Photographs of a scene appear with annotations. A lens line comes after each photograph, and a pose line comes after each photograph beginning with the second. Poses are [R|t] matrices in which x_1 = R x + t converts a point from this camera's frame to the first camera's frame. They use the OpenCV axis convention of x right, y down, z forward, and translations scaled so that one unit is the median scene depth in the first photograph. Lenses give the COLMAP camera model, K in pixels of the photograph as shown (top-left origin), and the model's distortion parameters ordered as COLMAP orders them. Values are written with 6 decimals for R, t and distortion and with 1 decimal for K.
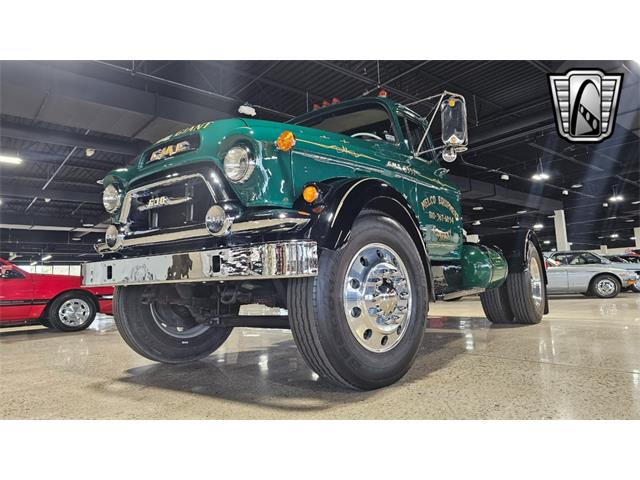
lens RADIAL K [[428.1, 0, 318.3], [0, 428.1, 233.9], [0, 0, 1]] dist [0.045254, -0.043780]
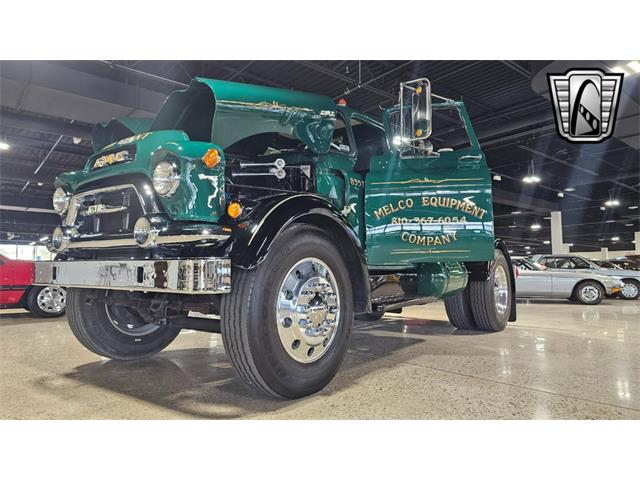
lens RADIAL K [[429.1, 0, 310.3], [0, 429.1, 234.2], [0, 0, 1]] dist [0.054022, -0.052667]
pose [[0.999027, 0.039335, -0.019944, 0.072711], [-0.038812, 0.998910, 0.025925, -0.027084], [0.020942, -0.025126, 0.999465, -0.012823]]
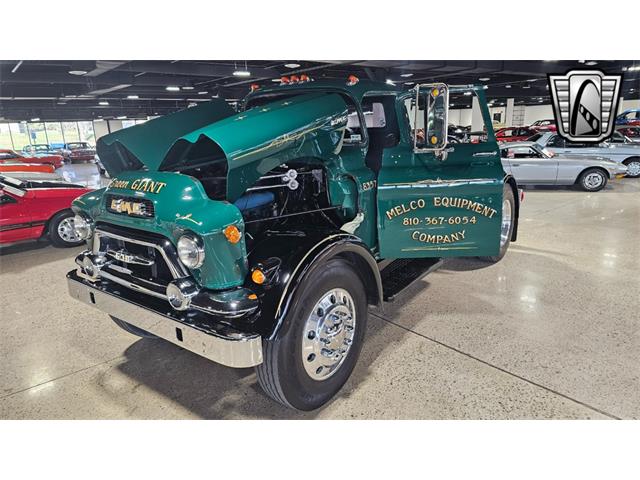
lens RADIAL K [[429.1, 0, 310.3], [0, 429.1, 234.2], [0, 0, 1]] dist [0.054022, -0.052667]
pose [[0.999834, 0.003119, -0.017946, 0.052278], [0.003440, 0.935168, 0.354187, -0.229348], [0.017887, -0.354190, 0.935003, 0.003877]]
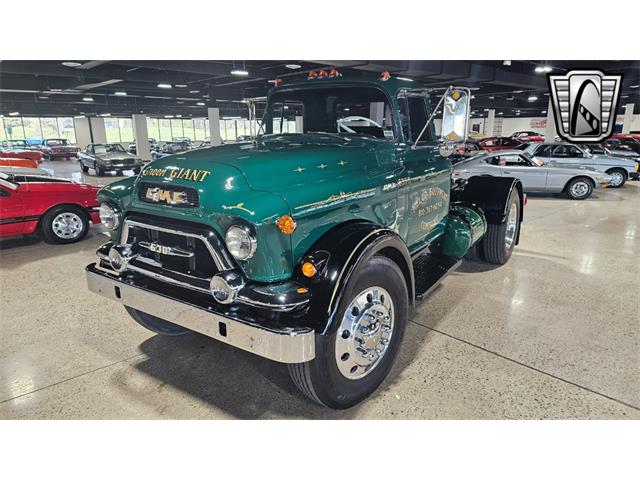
lens RADIAL K [[428.1, 0, 318.3], [0, 428.1, 233.9], [0, 0, 1]] dist [0.045254, -0.043780]
pose [[0.998815, 0.020691, 0.044048, -0.017427], [-0.034561, 0.938812, 0.342692, -0.212514], [-0.034263, -0.343808, 0.938415, 0.011818]]
